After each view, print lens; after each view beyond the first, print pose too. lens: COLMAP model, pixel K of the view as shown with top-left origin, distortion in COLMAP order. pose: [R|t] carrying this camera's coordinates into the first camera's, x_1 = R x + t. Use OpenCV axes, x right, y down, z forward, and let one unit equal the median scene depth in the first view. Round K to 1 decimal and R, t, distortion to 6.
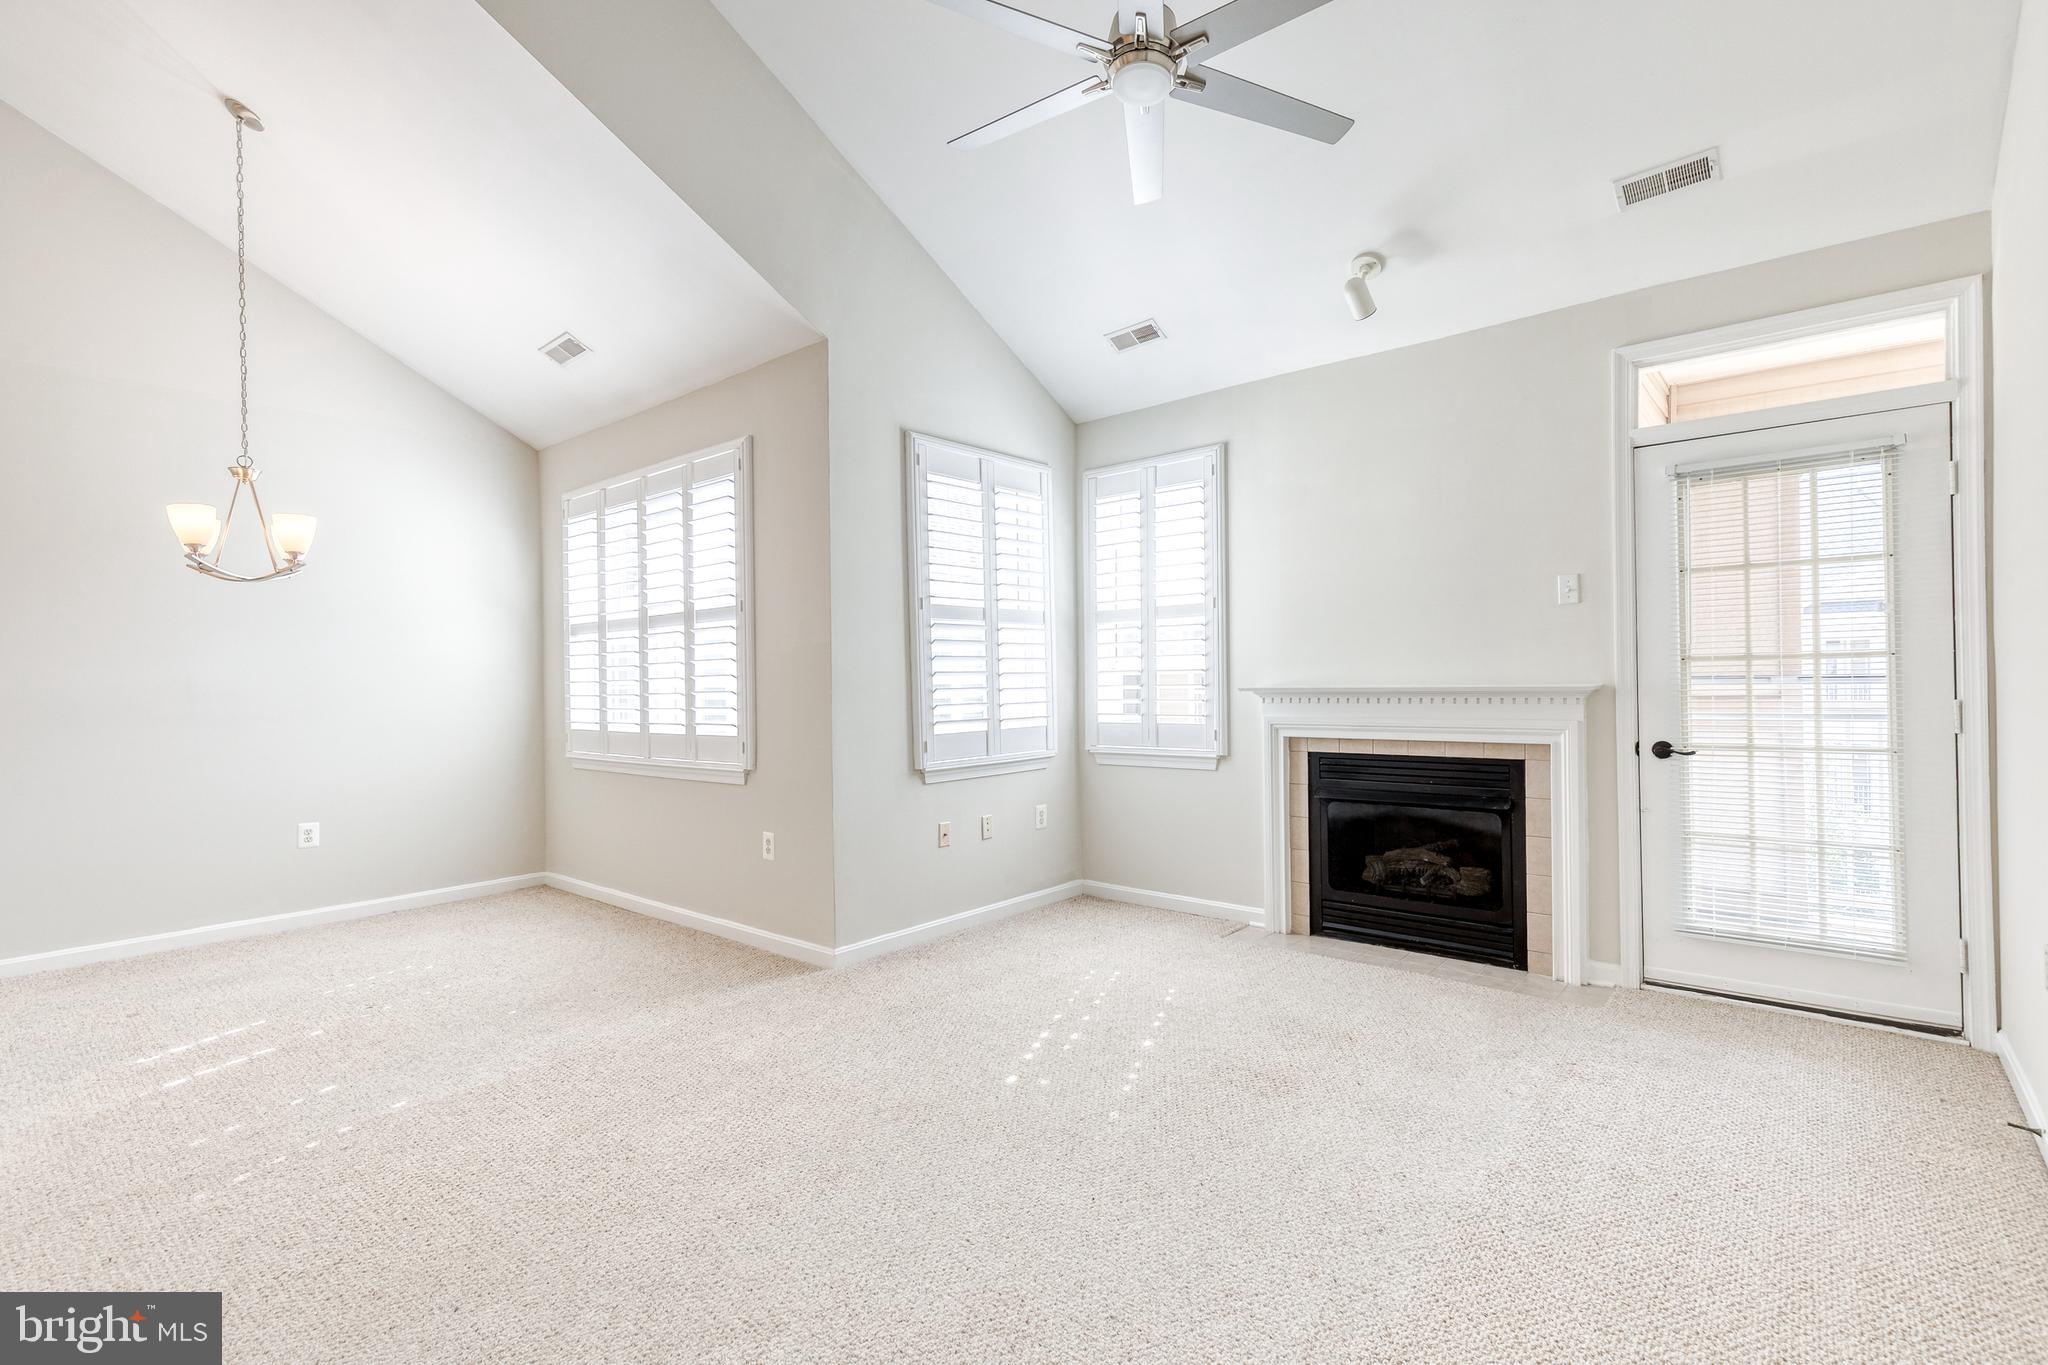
lens RADIAL K [[925.5, 0, 1039.6], [0, 925.5, 682.8], [0, 0, 1]] dist [0.012038, -0.002185]
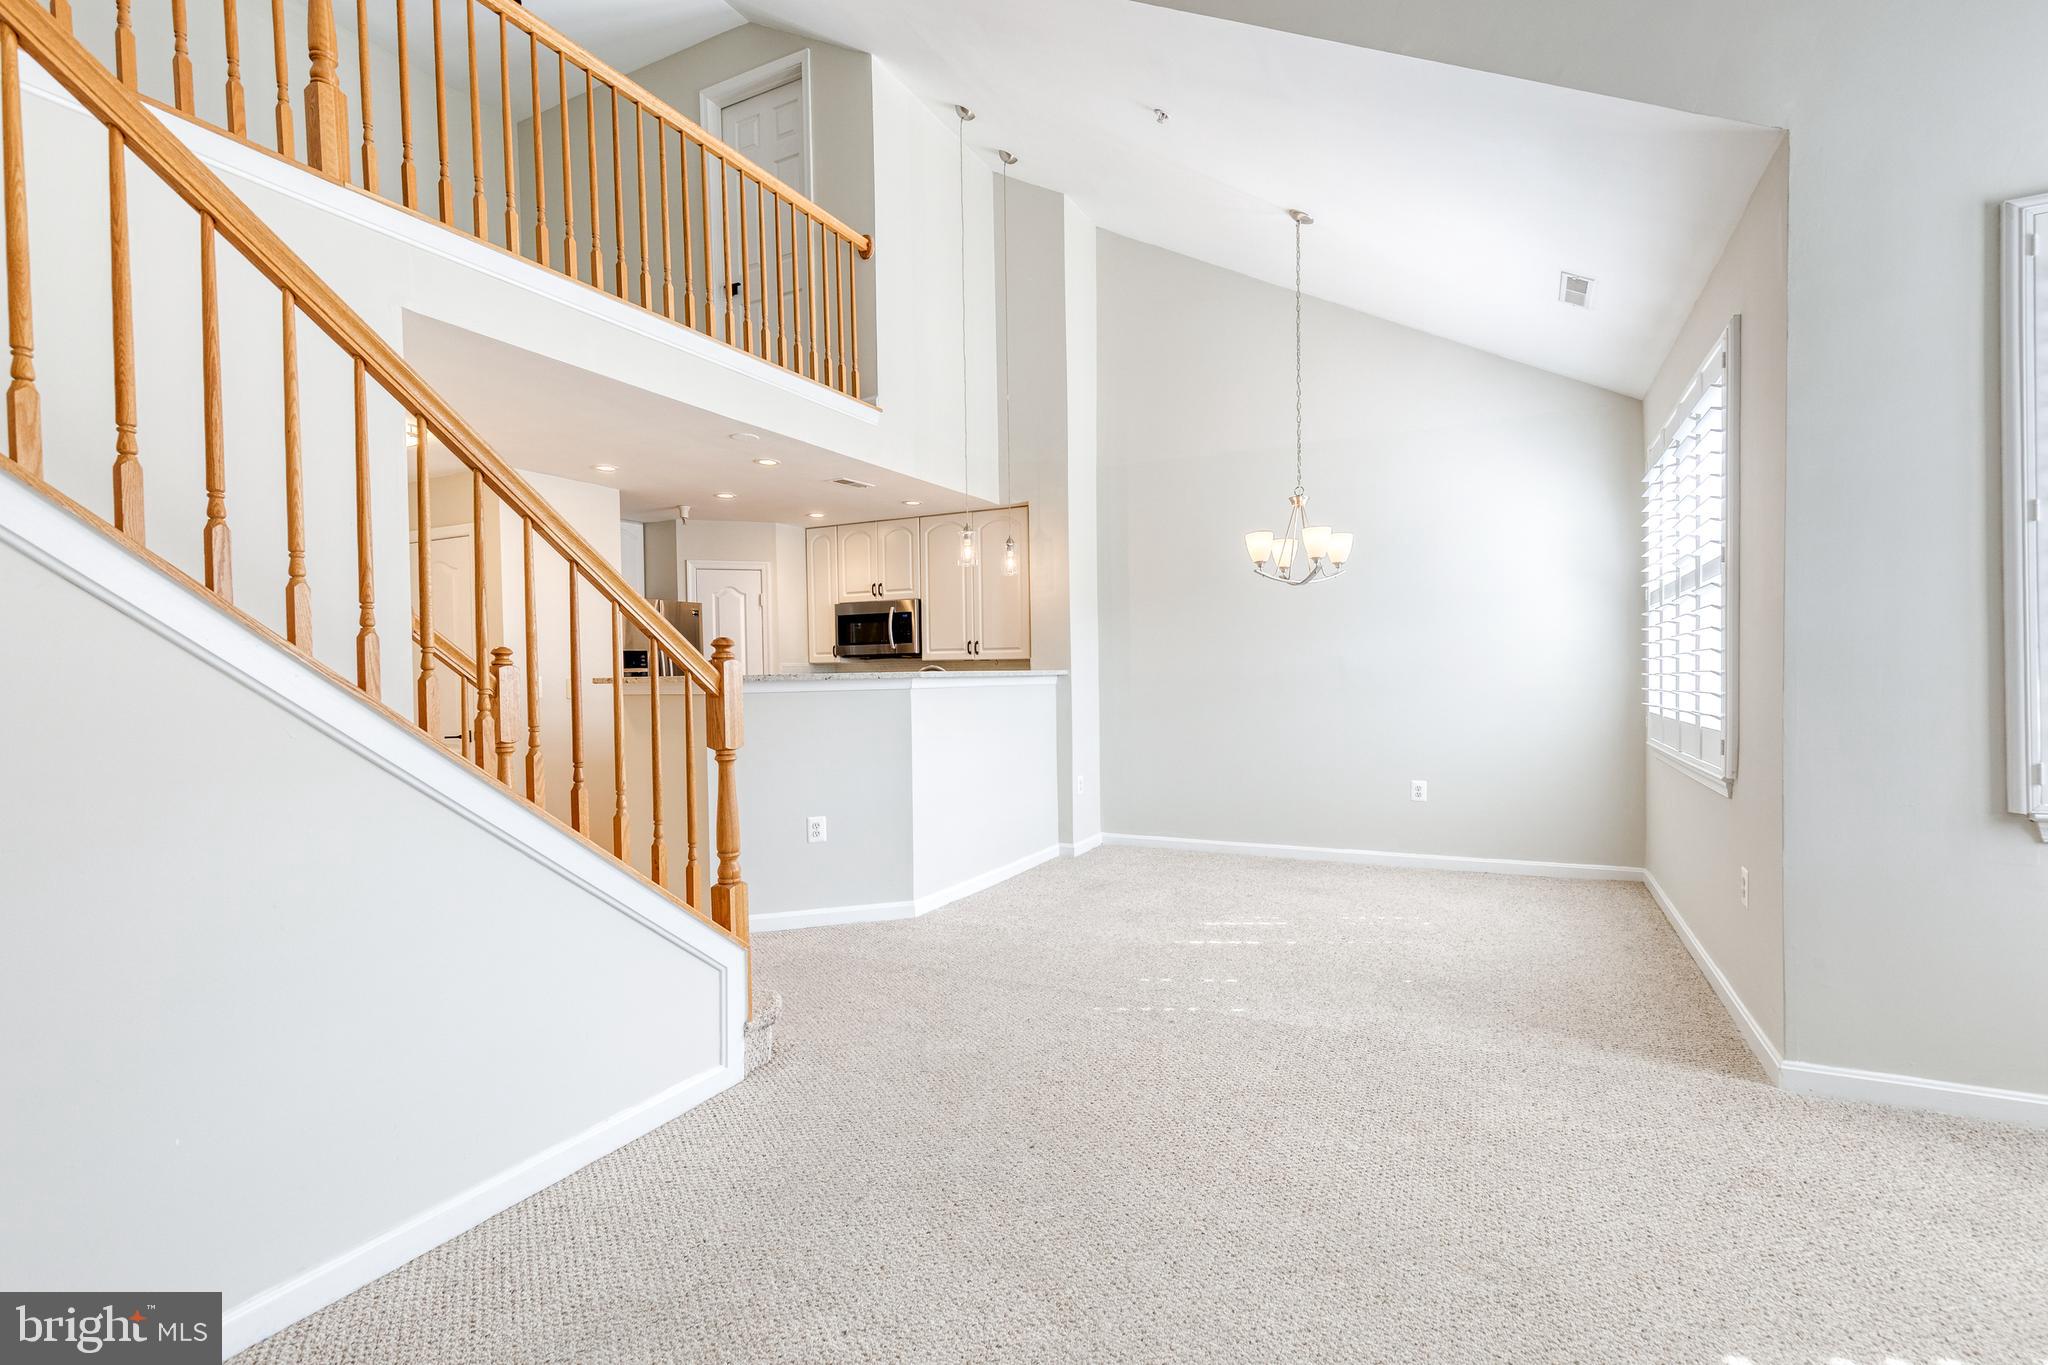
lens RADIAL K [[925.5, 0, 1052.8], [0, 925.5, 692.6], [0, 0, 1]] dist [0.012038, -0.002185]
pose [[0.242344, 0.026870, -0.969818, 0.266880], [0.011900, 0.999459, 0.030664, -0.002525], [0.970117, -0.018972, 0.241893, 0.305349]]
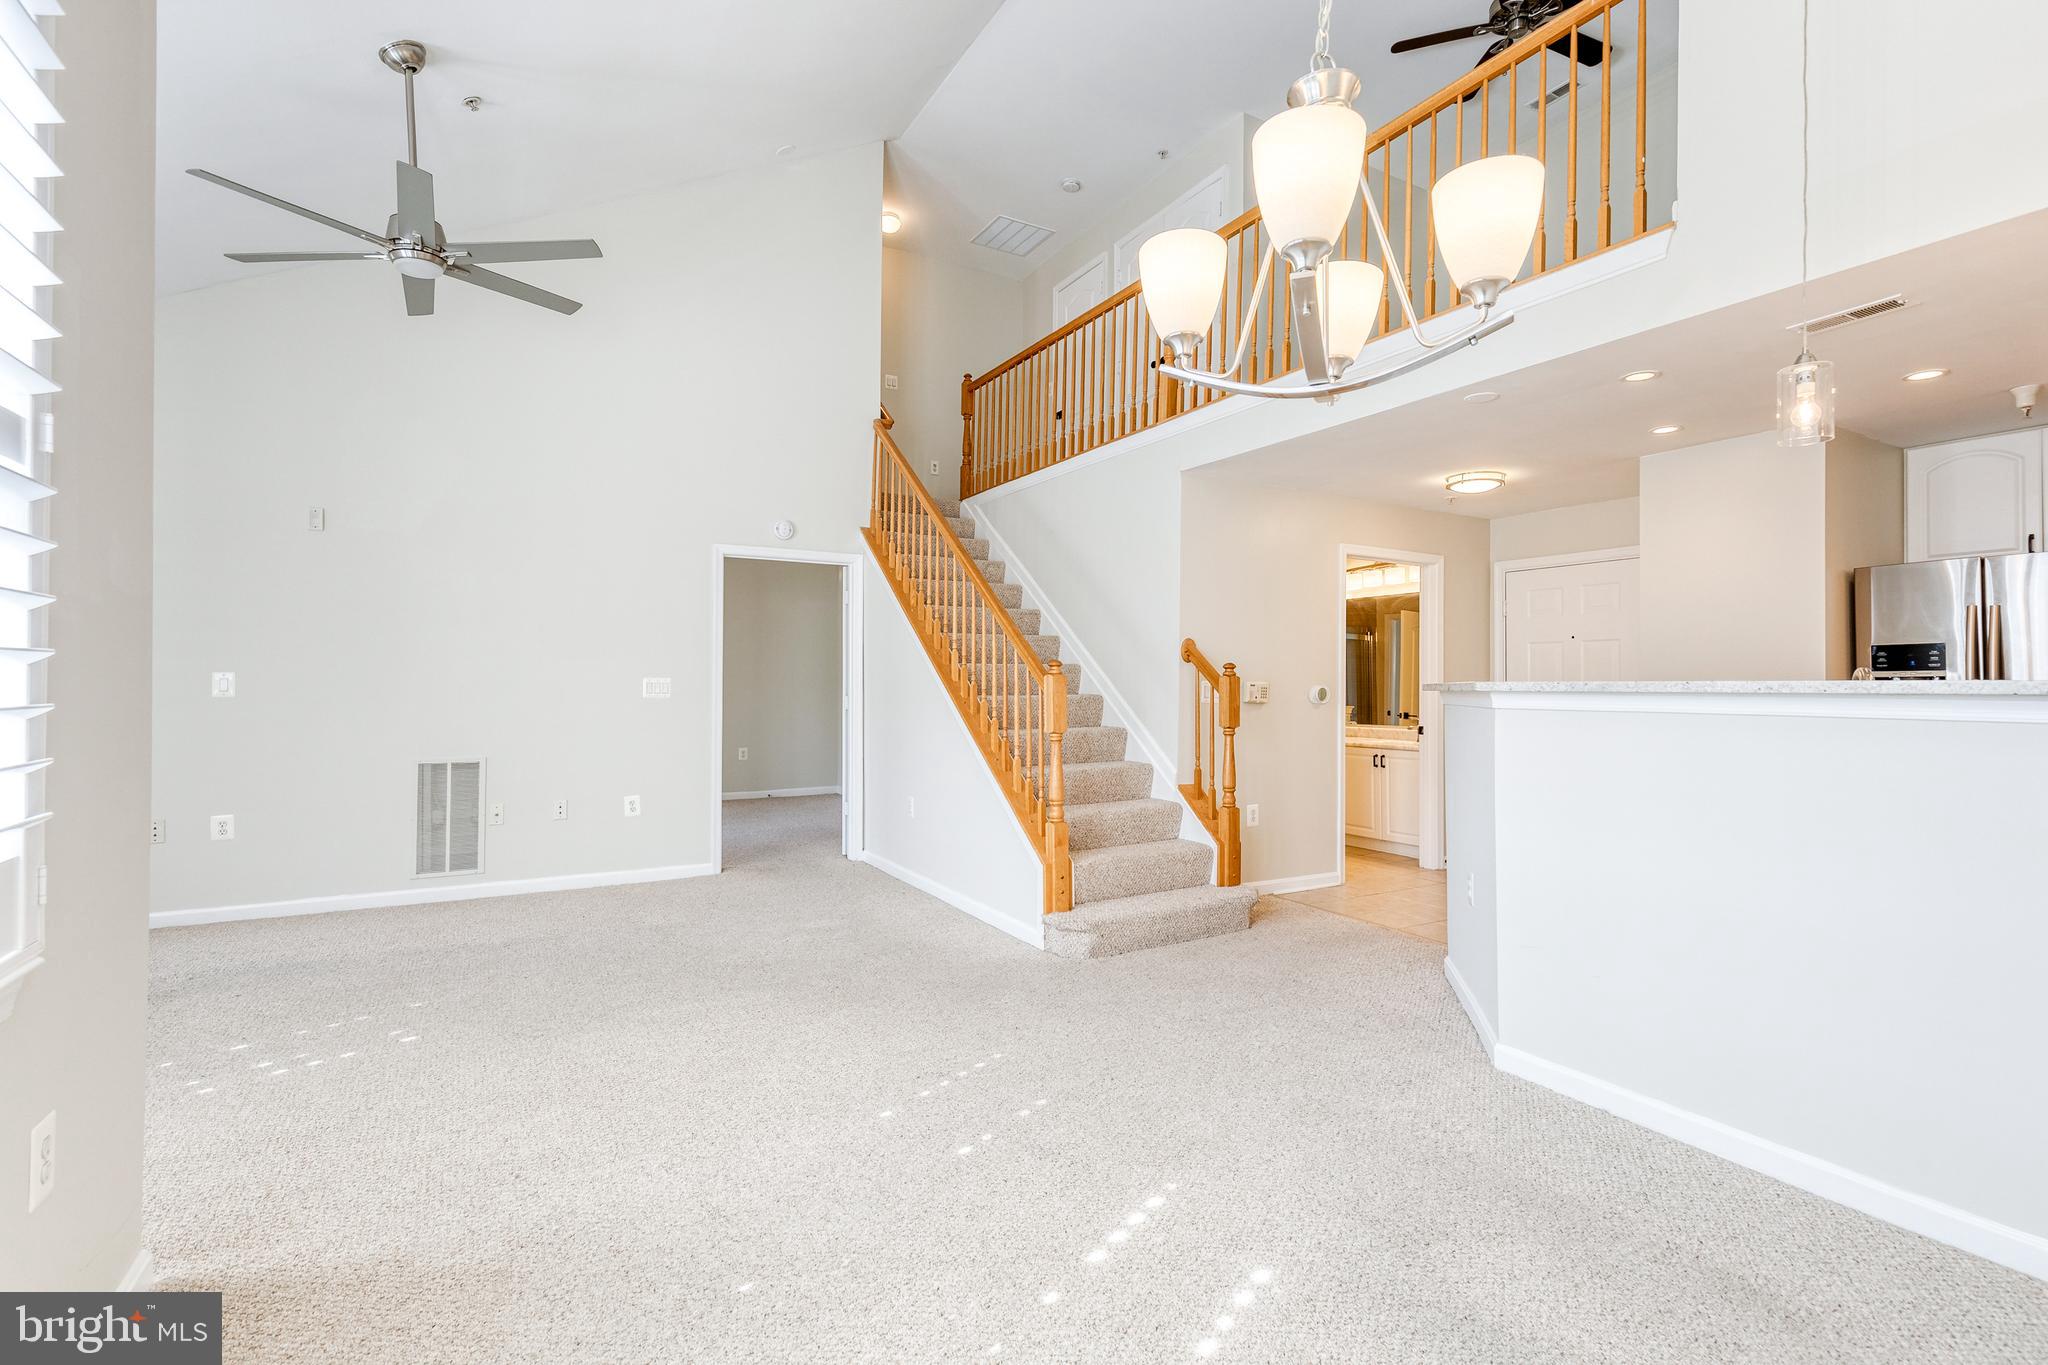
lens RADIAL K [[925.5, 0, 1060.5], [0, 925.5, 673.3], [0, 0, 1]] dist [0.012038, -0.002185]
pose [[-0.946404, 0.012665, 0.322738, -0.746633], [0.007483, 0.999822, -0.017291, 0.007481], [-0.322900, -0.013949, -0.946330, 1.180251]]
